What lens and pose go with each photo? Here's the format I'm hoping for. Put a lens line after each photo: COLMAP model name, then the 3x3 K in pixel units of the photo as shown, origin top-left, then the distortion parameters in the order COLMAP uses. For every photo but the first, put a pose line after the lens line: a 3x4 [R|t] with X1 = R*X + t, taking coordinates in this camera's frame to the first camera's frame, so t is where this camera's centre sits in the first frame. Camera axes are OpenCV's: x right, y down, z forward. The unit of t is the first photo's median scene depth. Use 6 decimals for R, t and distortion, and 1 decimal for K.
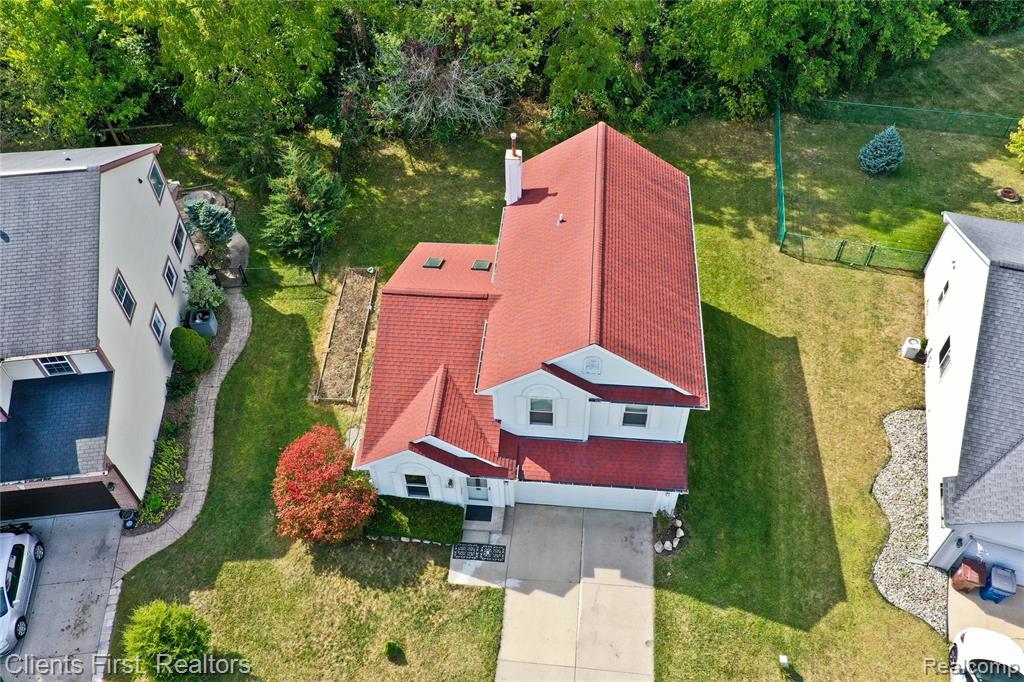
lens RADIAL K [[802.0, 0, 512.0], [0, 802.0, 341.0], [0, 0, 1]] dist [0.023845, 0.005154]
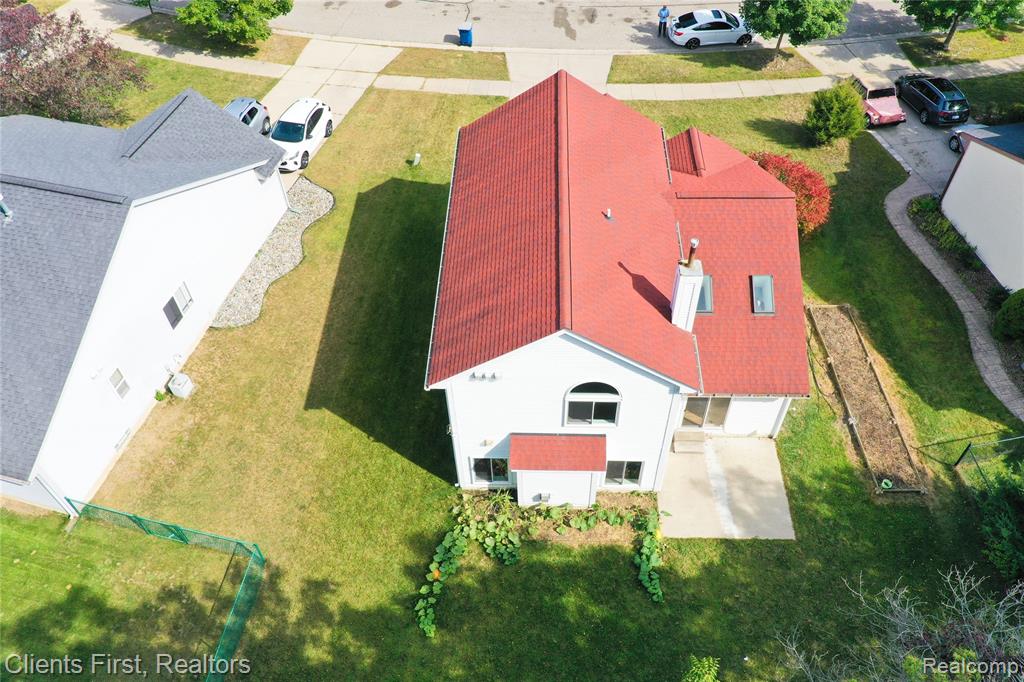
lens RADIAL K [[796.5, 0, 512.0], [0, 796.5, 341.0], [0, 0, 1]] dist [0.009215, 0.003542]
pose [[-0.997068, 0.076448, -0.003370, 0.160204], [-0.013093, -0.127040, 0.991811, -0.907030], [0.075394, 0.988947, 0.127669, 0.958466]]
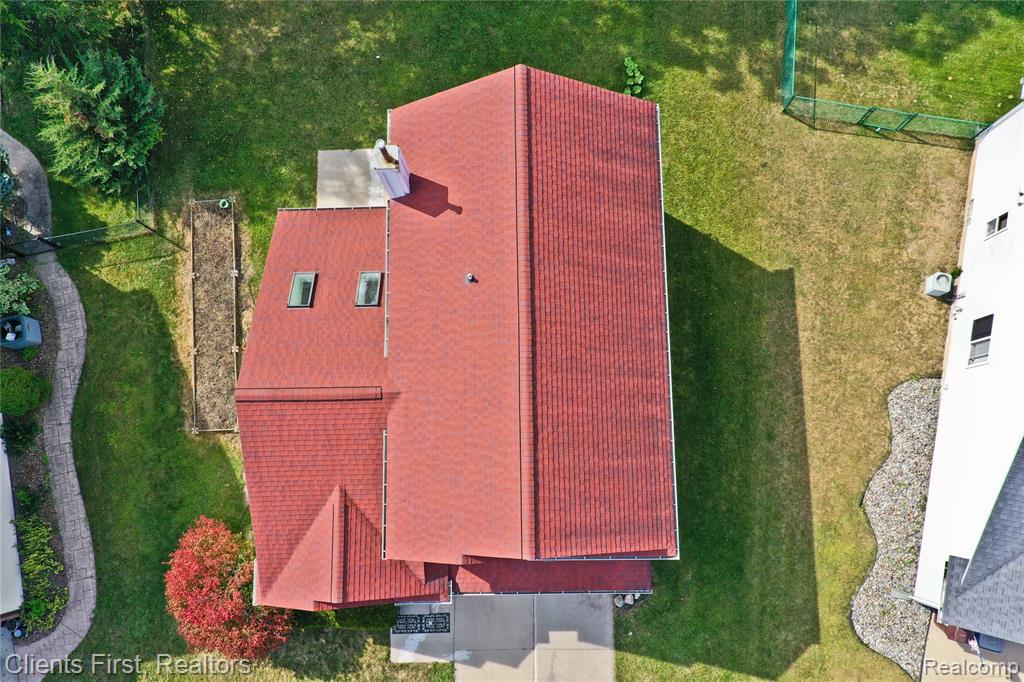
lens RADIAL K [[802.0, 0, 512.0], [0, 802.0, 341.0], [0, 0, 1]] dist [0.023845, 0.005154]
pose [[0.994275, -0.106521, 0.008344, 0.080026], [0.085092, 0.836645, 0.541095, -0.443487], [-0.064619, -0.537288, 0.840920, 0.374507]]
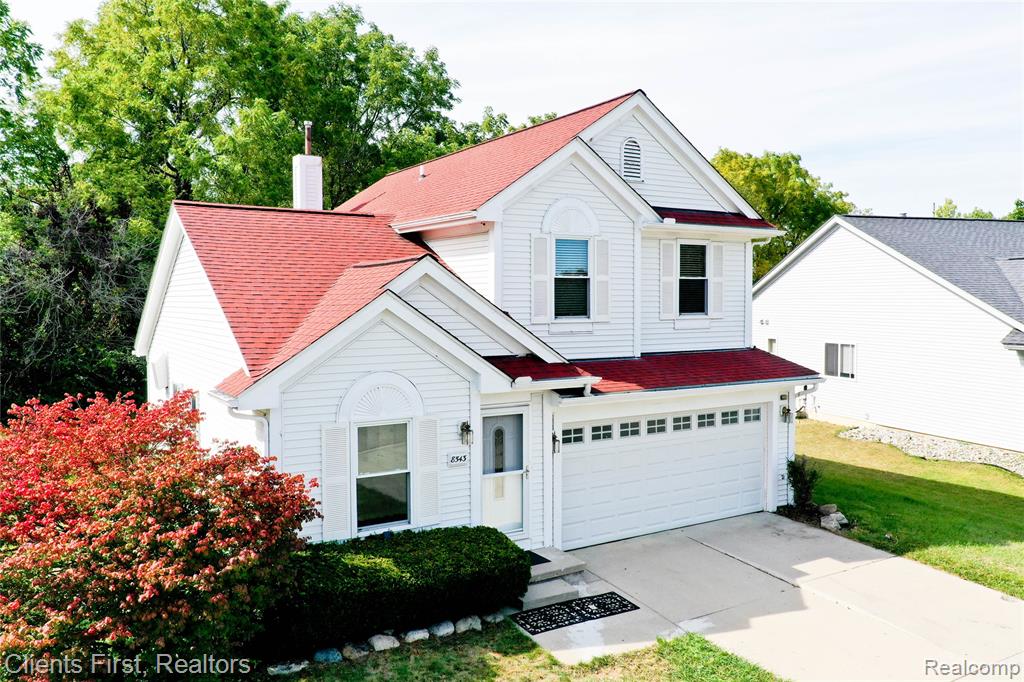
lens RADIAL K [[796.5, 0, 512.0], [0, 796.5, 341.0], [0, 0, 1]] dist [0.009215, 0.003542]
pose [[0.798360, -0.006905, 0.602141, -0.272590], [0.434464, 0.698990, -0.568027, 0.347325], [-0.416968, 0.715098, 0.561045, 0.649523]]
